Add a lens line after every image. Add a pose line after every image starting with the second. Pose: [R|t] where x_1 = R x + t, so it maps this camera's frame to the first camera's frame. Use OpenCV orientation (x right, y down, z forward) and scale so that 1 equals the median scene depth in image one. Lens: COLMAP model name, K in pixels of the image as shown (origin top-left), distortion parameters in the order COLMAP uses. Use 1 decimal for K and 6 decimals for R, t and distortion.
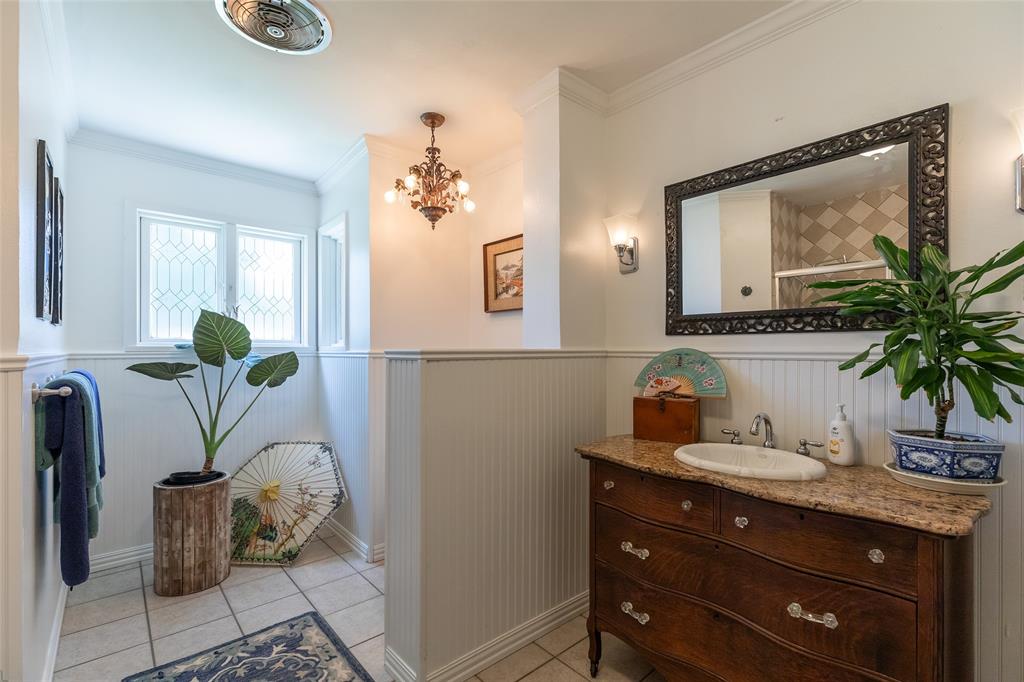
lens RADIAL K [[461.0, 0, 512.0], [0, 461.0, 341.0], [0, 0, 1]] dist [0.000824, -0.000556]
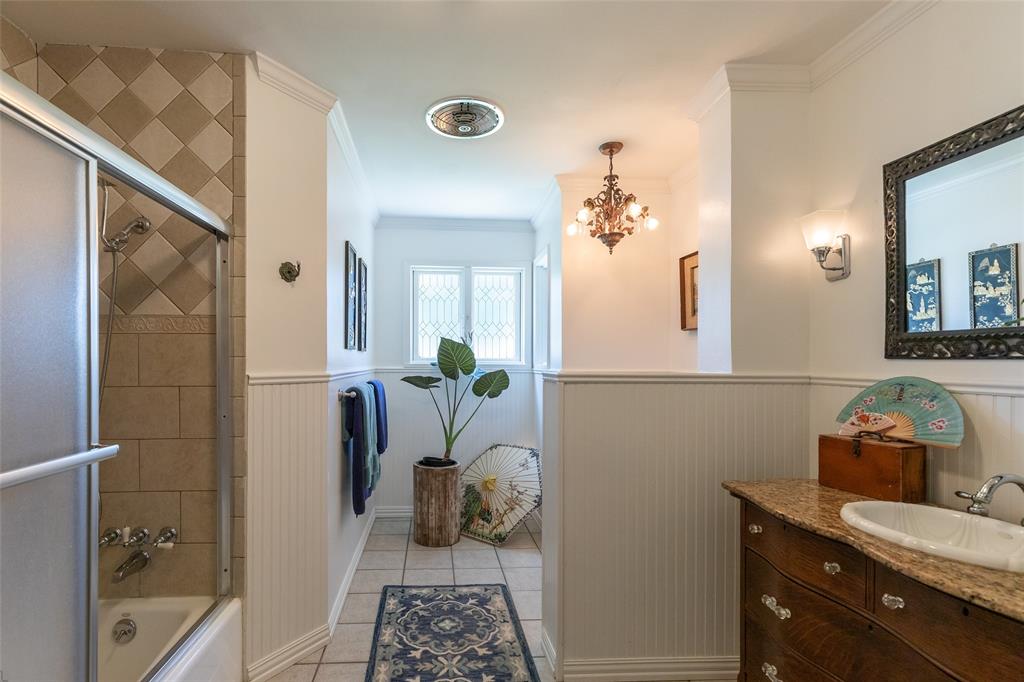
lens RADIAL K [[564.4, 0, 512.0], [0, 564.4, 341.0], [0, 0, 1]] dist [0.001717, -0.002850]
pose [[0.777223, -0.007885, -0.629175, 0.475619], [0.004743, 0.999966, -0.006674, -0.041593], [0.629207, 0.002203, 0.777235, -0.131682]]
